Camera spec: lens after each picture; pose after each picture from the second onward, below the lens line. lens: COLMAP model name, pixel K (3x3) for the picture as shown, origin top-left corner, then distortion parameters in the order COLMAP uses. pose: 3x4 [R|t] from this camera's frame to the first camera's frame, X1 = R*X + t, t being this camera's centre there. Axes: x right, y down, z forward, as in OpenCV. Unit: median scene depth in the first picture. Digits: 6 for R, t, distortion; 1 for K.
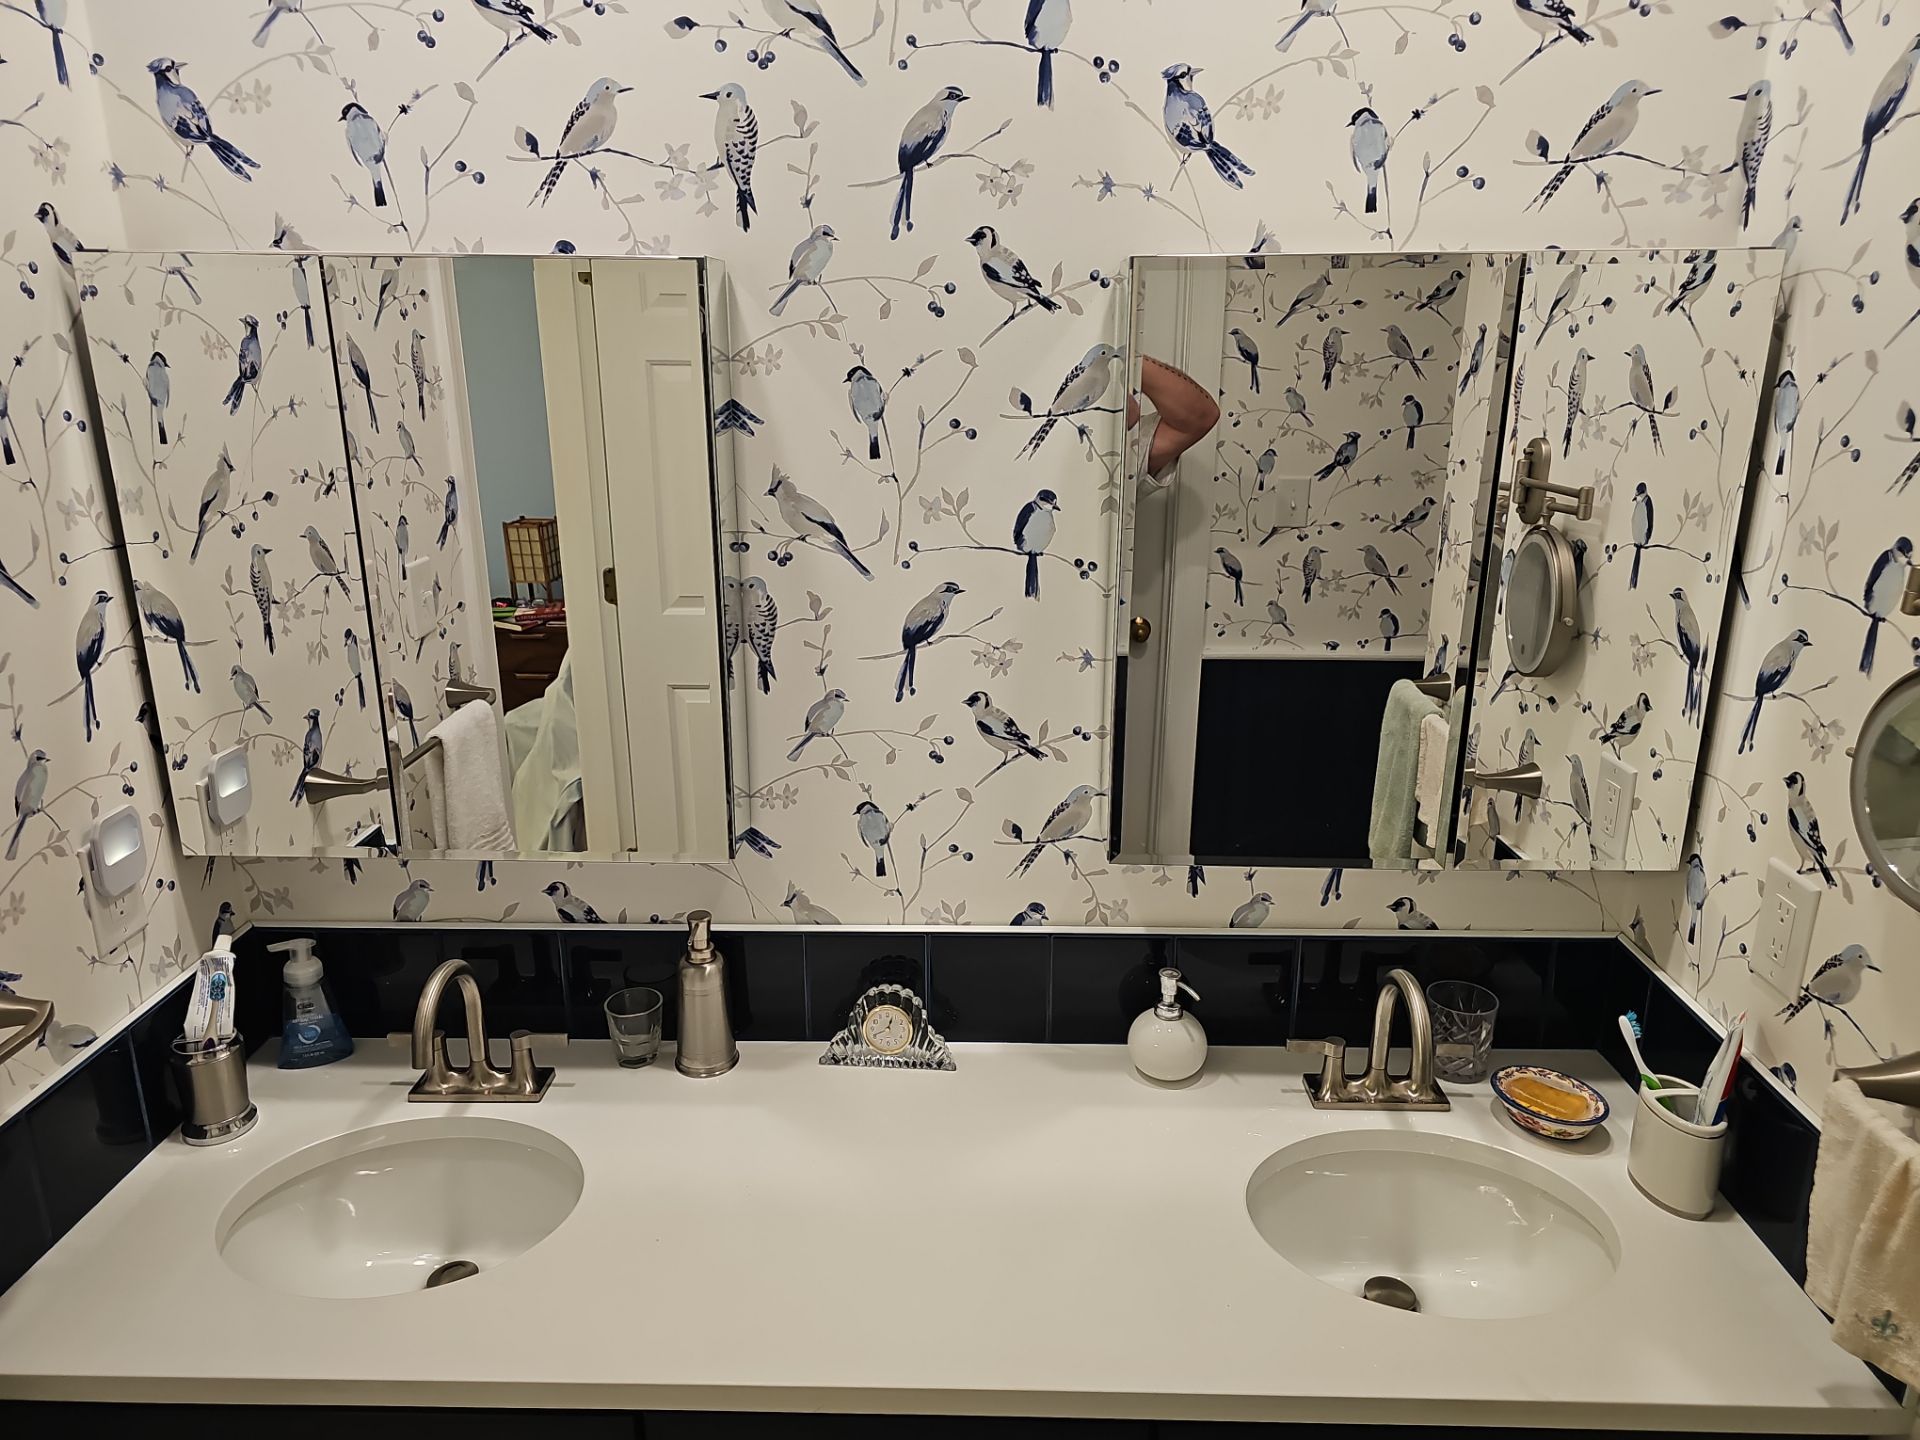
lens RADIAL K [[1254.9, 0, 955.1], [0, 1254.9, 712.4], [0, 0, 1]] dist [0.066300, -0.056576]
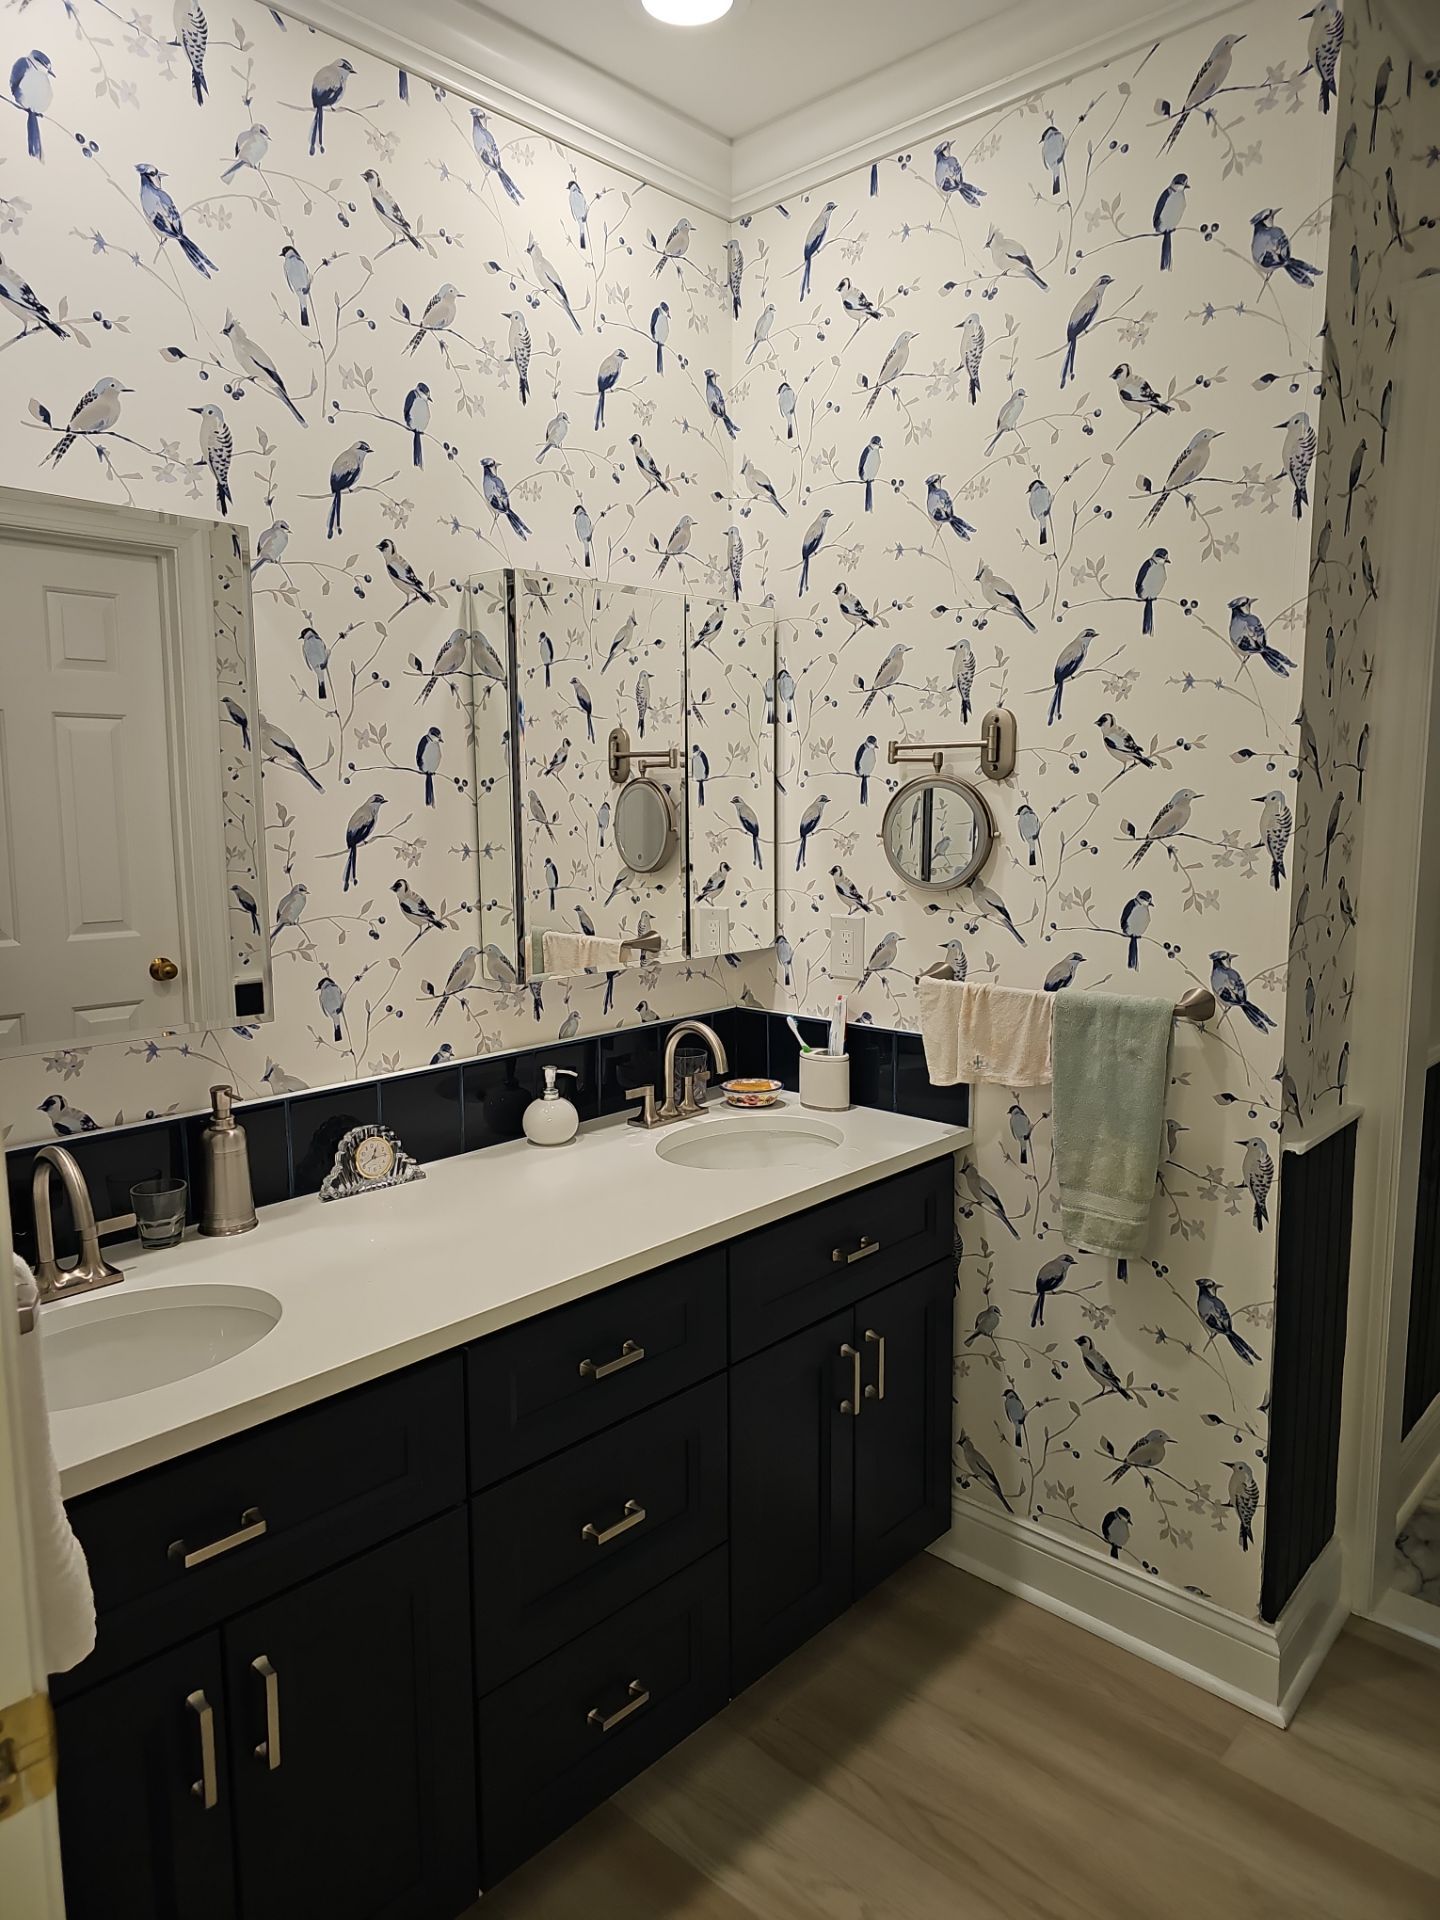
lens RADIAL K [[1254.9, 0, 729.4], [0, 1254.9, 949.1], [0, 0, 1]] dist [0.066300, -0.056576]
pose [[0.663314, -0.099235, 0.741732, -0.783313], [0.221306, 0.972848, -0.067754, 0.233398], [-0.714869, 0.209092, 0.667265, -0.121773]]
